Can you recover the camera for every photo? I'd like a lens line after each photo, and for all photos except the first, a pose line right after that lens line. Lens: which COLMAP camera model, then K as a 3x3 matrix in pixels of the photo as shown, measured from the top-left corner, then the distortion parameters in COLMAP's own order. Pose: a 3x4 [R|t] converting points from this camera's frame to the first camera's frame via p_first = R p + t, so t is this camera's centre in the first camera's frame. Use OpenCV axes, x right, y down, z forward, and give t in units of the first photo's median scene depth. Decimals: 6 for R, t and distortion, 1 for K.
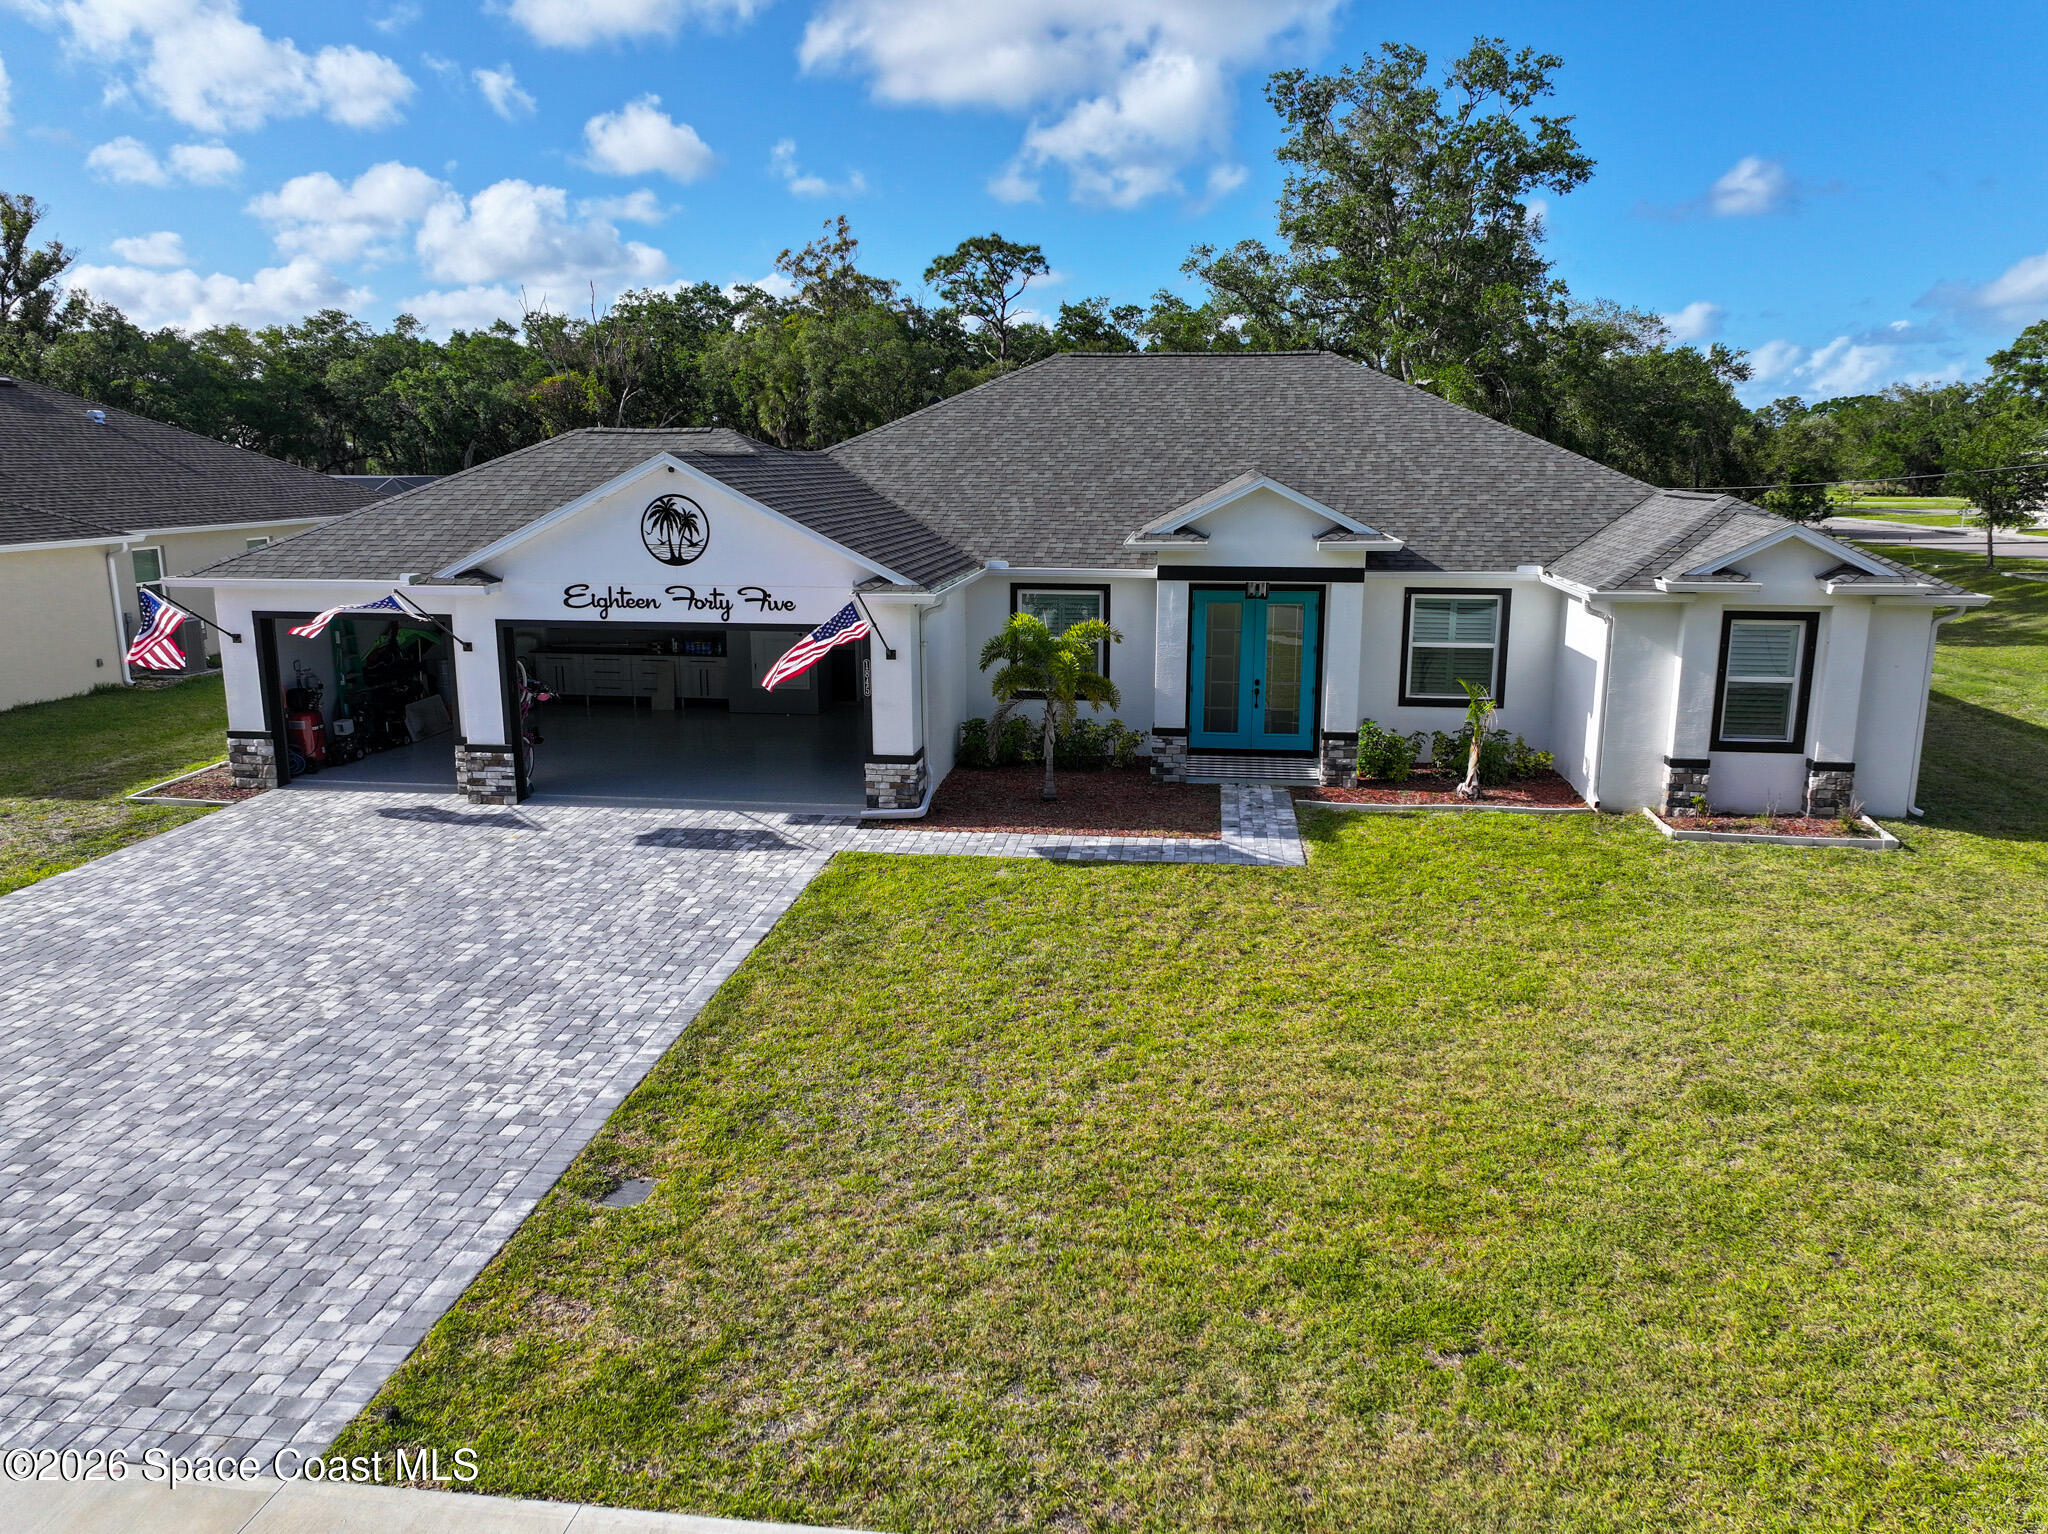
lens RADIAL K [[1432.0, 0, 1024.0], [0, 1432.0, 767.0], [0, 0, 1]] dist [-0.000044, 0.007608]
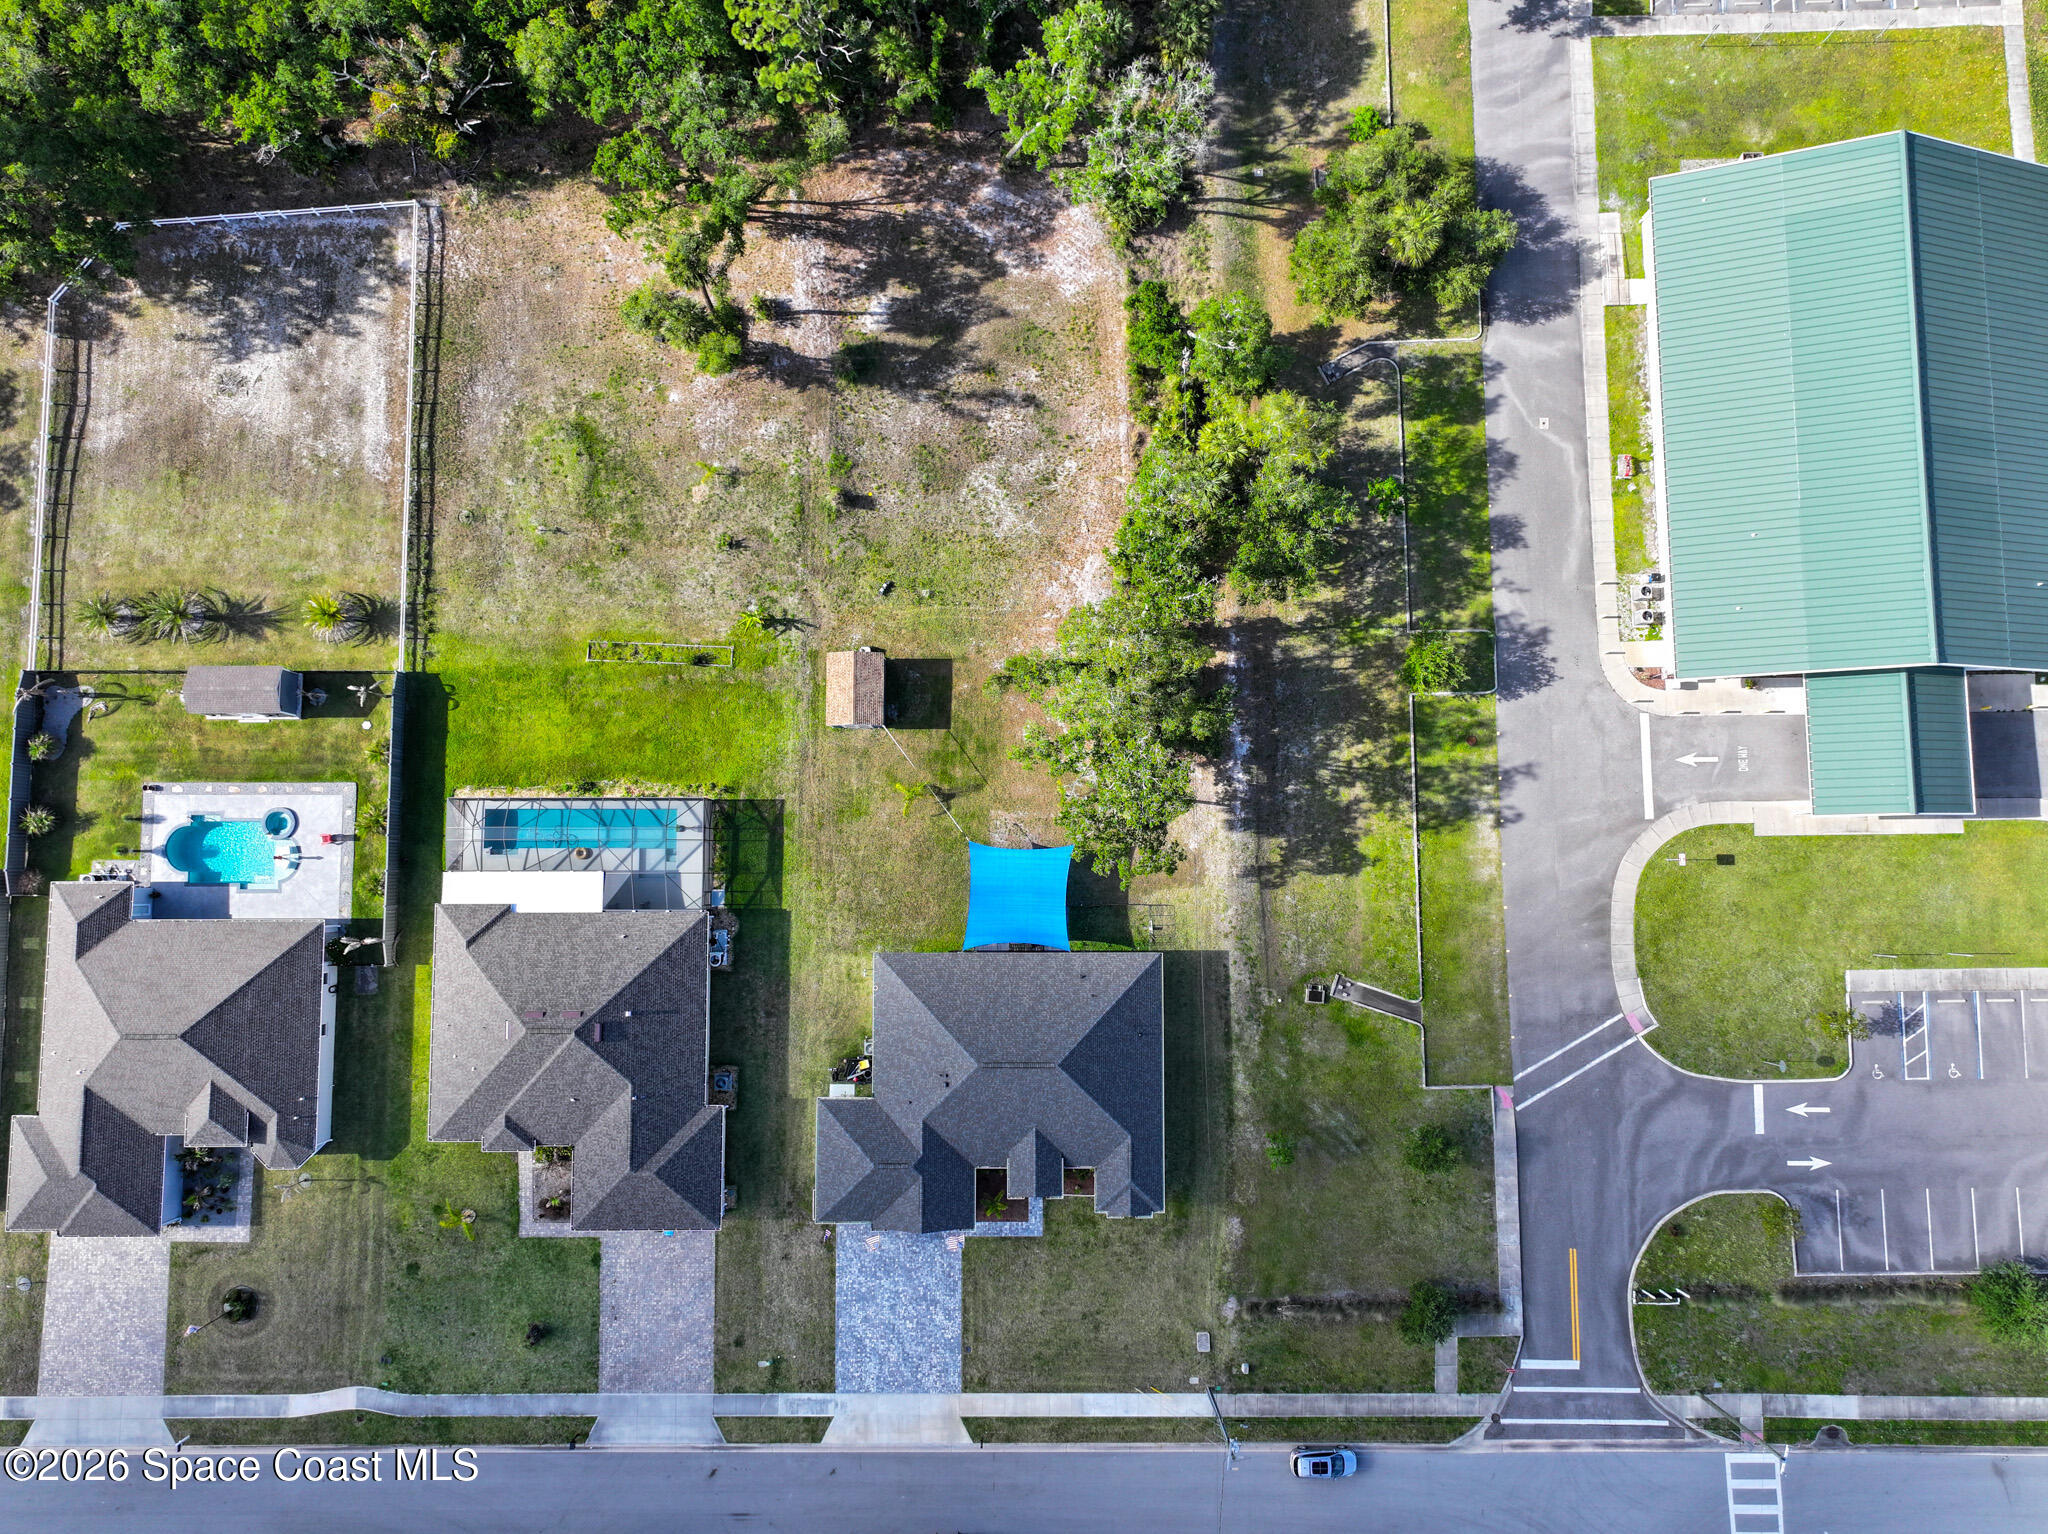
lens RADIAL K [[1429.6, 0, 1024.0], [0, 1429.6, 767.0], [0, 0, 1]] dist [0.026779, 0.000593]
pose [[0.991666, -0.128778, -0.003792, 0.376436], [0.041873, 0.294330, 0.954786, -5.921151], [-0.121840, -0.946988, 0.297269, 1.039474]]
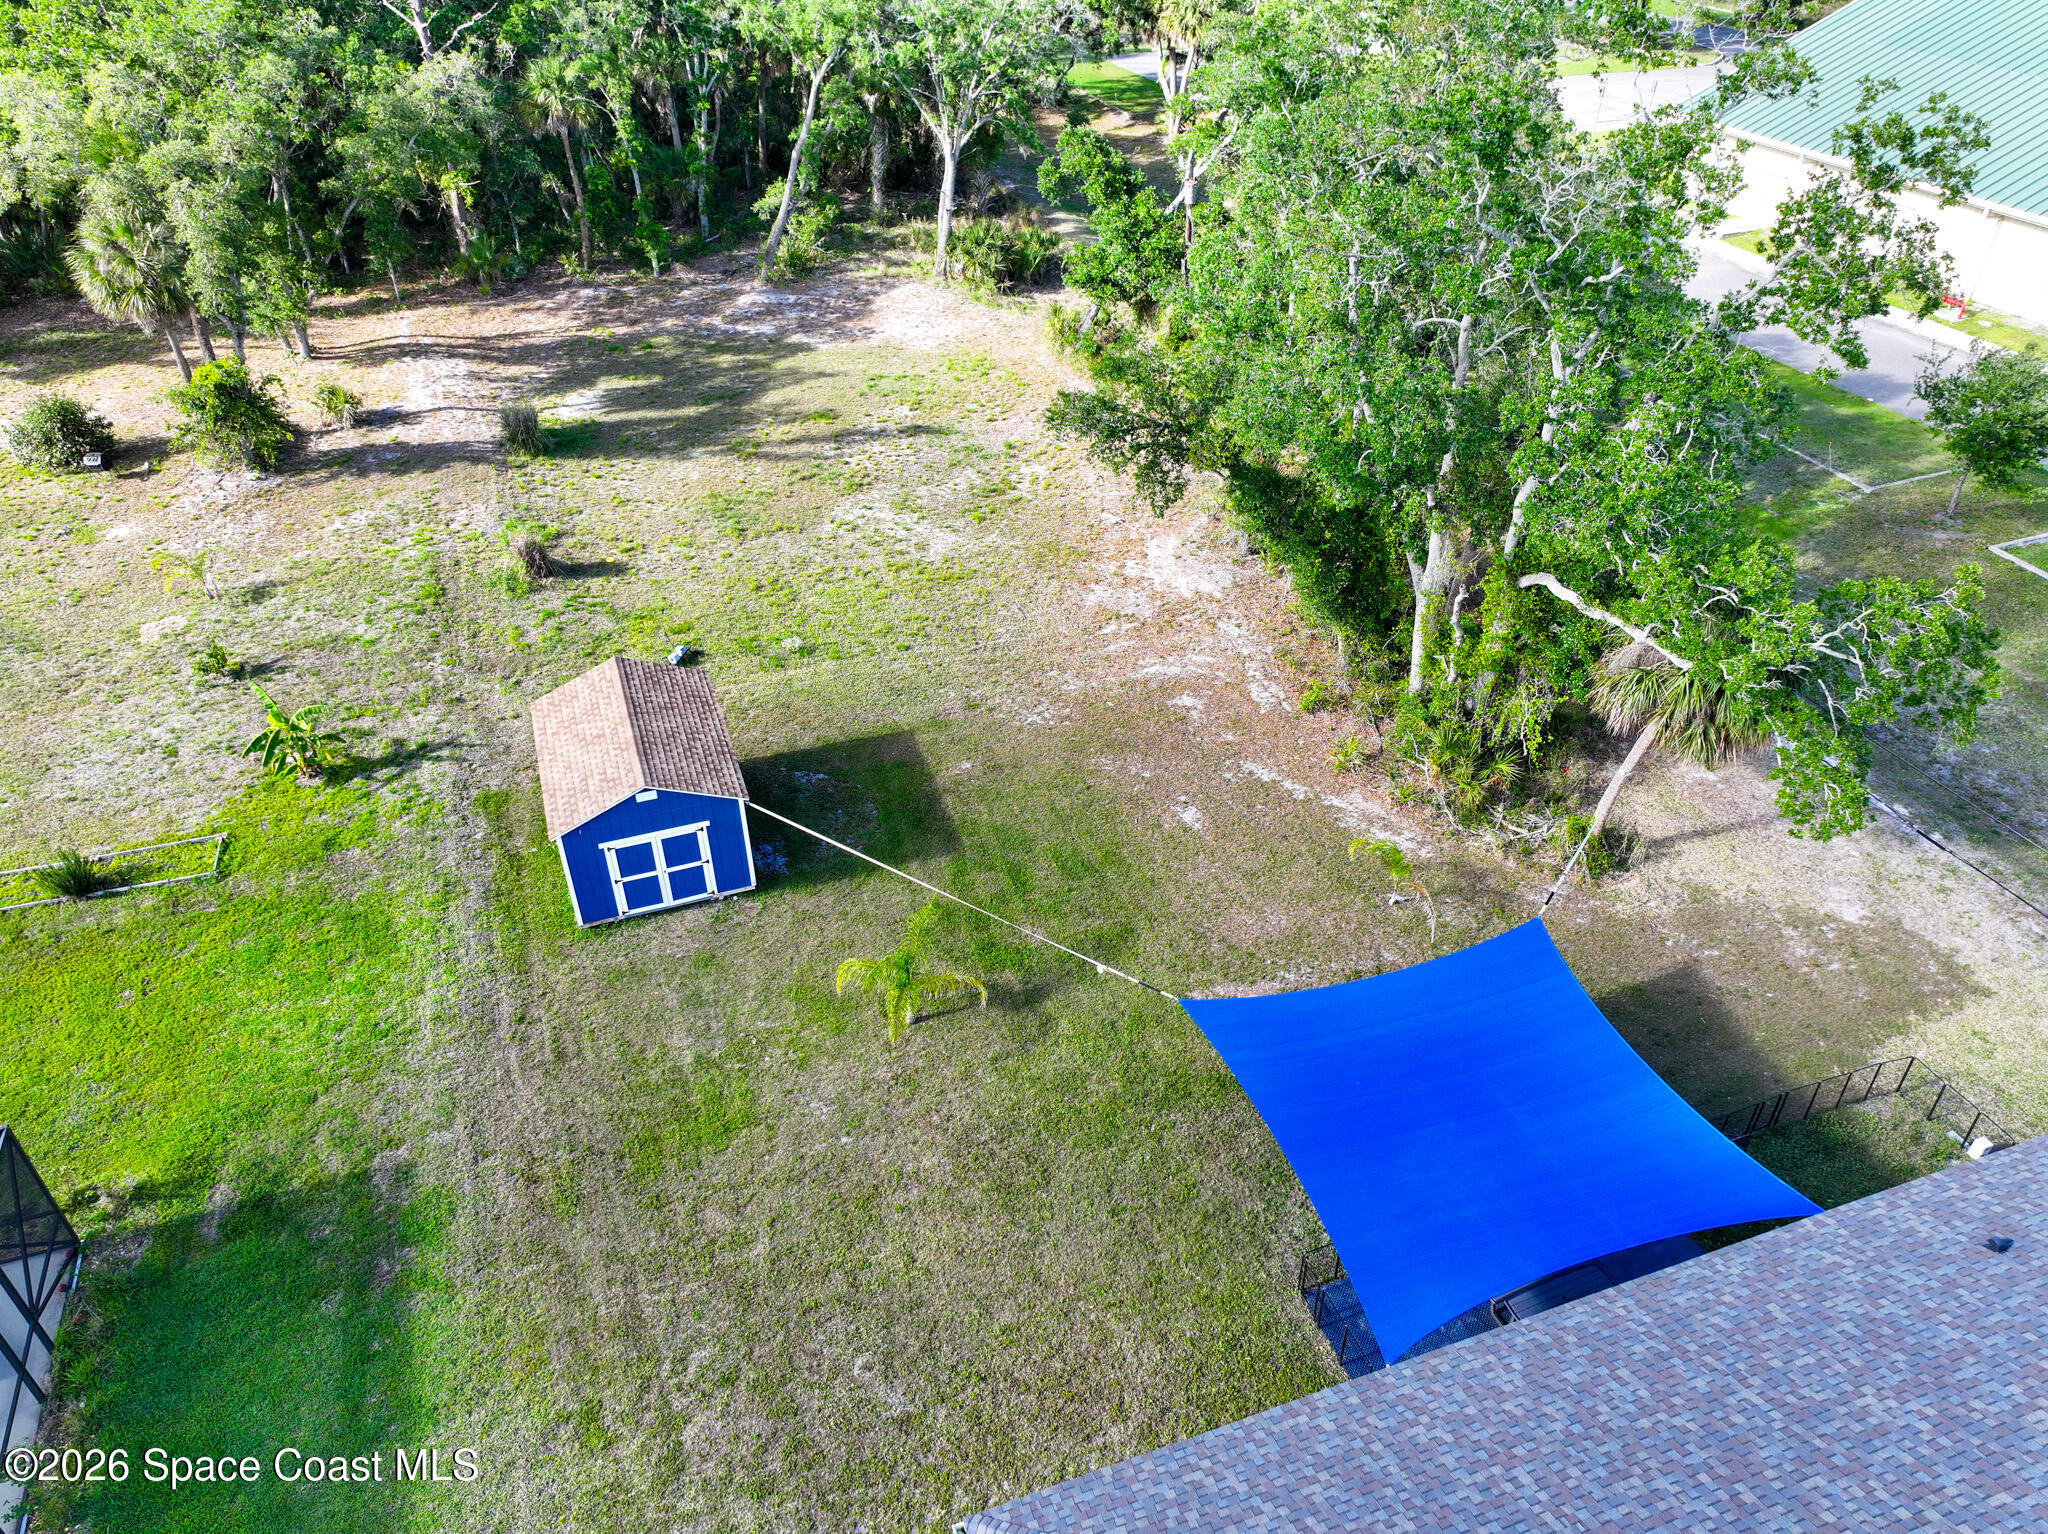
lens RADIAL K [[1436.6, 0, 1024.0], [0, 1436.6, 767.0], [0, 0, 1]] dist [0.006977, 0.009108]
pose [[0.893053, -0.267428, 0.361854, -0.498065], [0.100079, 0.902121, 0.419717, -1.241400], [-0.438680, -0.338616, 0.832406, 1.429109]]
